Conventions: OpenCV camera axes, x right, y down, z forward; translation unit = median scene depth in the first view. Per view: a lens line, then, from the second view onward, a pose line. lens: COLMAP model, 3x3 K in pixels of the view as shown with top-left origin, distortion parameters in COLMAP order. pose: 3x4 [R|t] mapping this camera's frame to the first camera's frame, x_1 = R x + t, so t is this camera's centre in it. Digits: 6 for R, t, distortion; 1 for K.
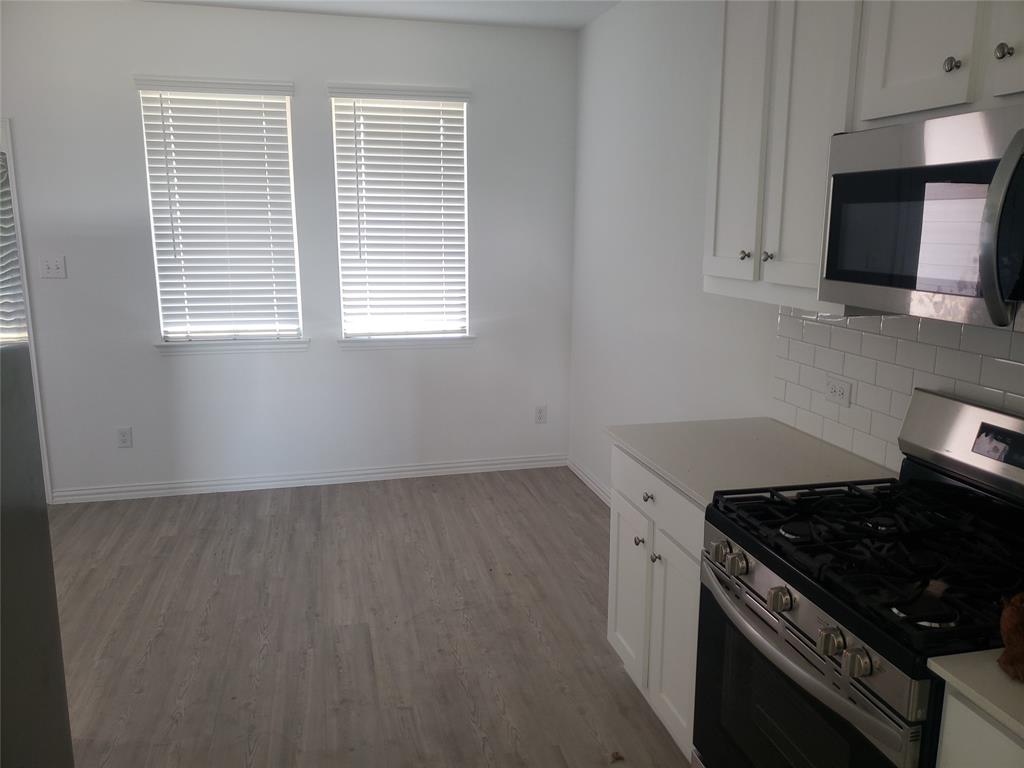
lens RADIAL K [[797.4, 0, 512.0], [0, 797.4, 384.0], [0, 0, 1]] dist [0.006457, 0.004626]
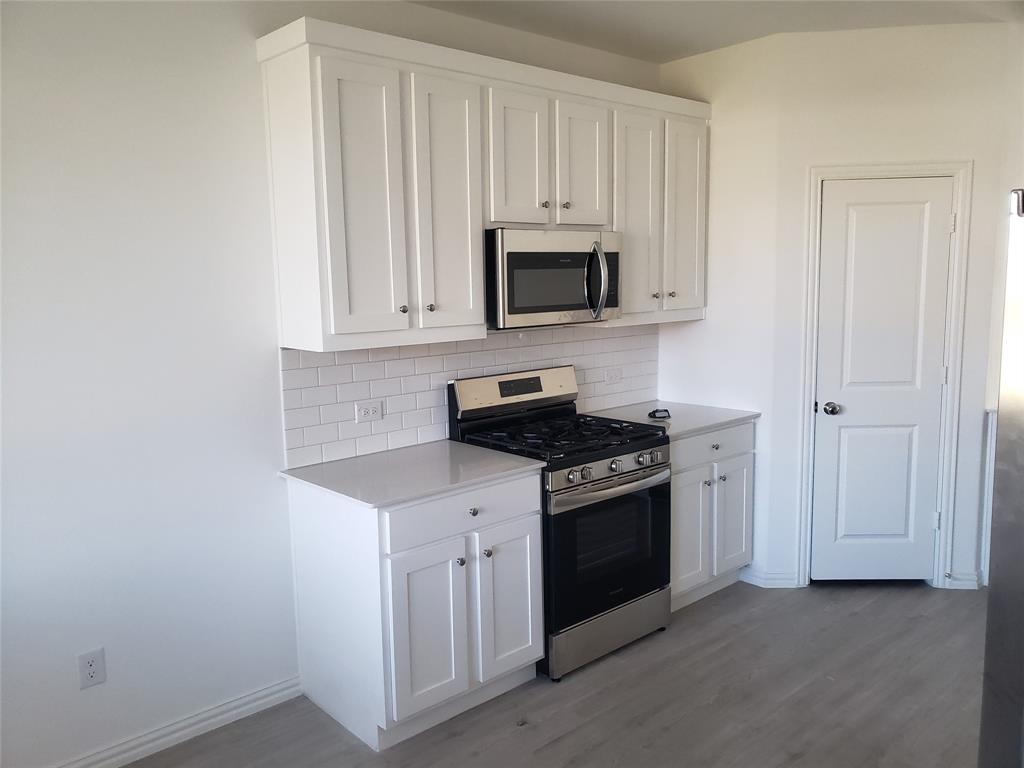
lens RADIAL K [[784.8, 0, 510.9], [0, 784.8, 373.0], [0, 0, 1]] dist [0.115408, -0.235224]
pose [[-0.465171, -0.095290, 0.880077, -1.011763], [0.200255, 0.957088, 0.209475, -0.337247], [-0.862272, 0.273682, -0.426128, 1.637818]]
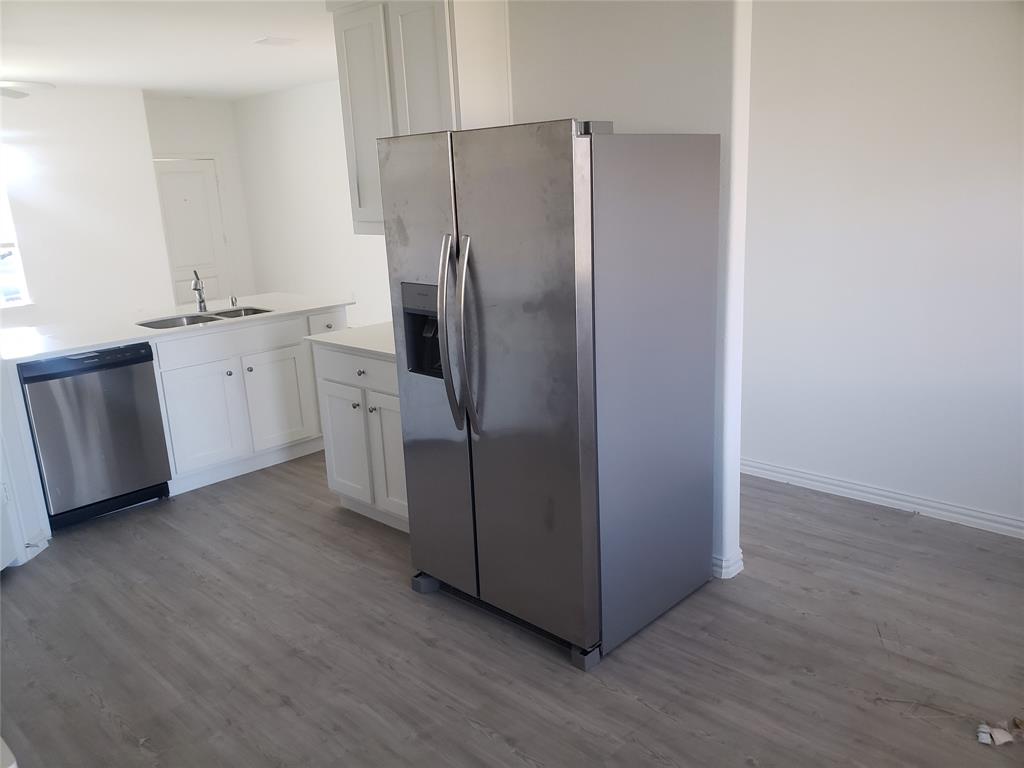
lens RADIAL K [[797.4, 0, 512.0], [0, 797.4, 384.0], [0, 0, 1]] dist [0.006457, 0.004626]
pose [[-0.836381, 0.164505, -0.522881, 0.099724], [-0.069435, 0.914425, 0.398755, -0.349302], [0.543733, 0.369818, -0.753385, 1.800827]]
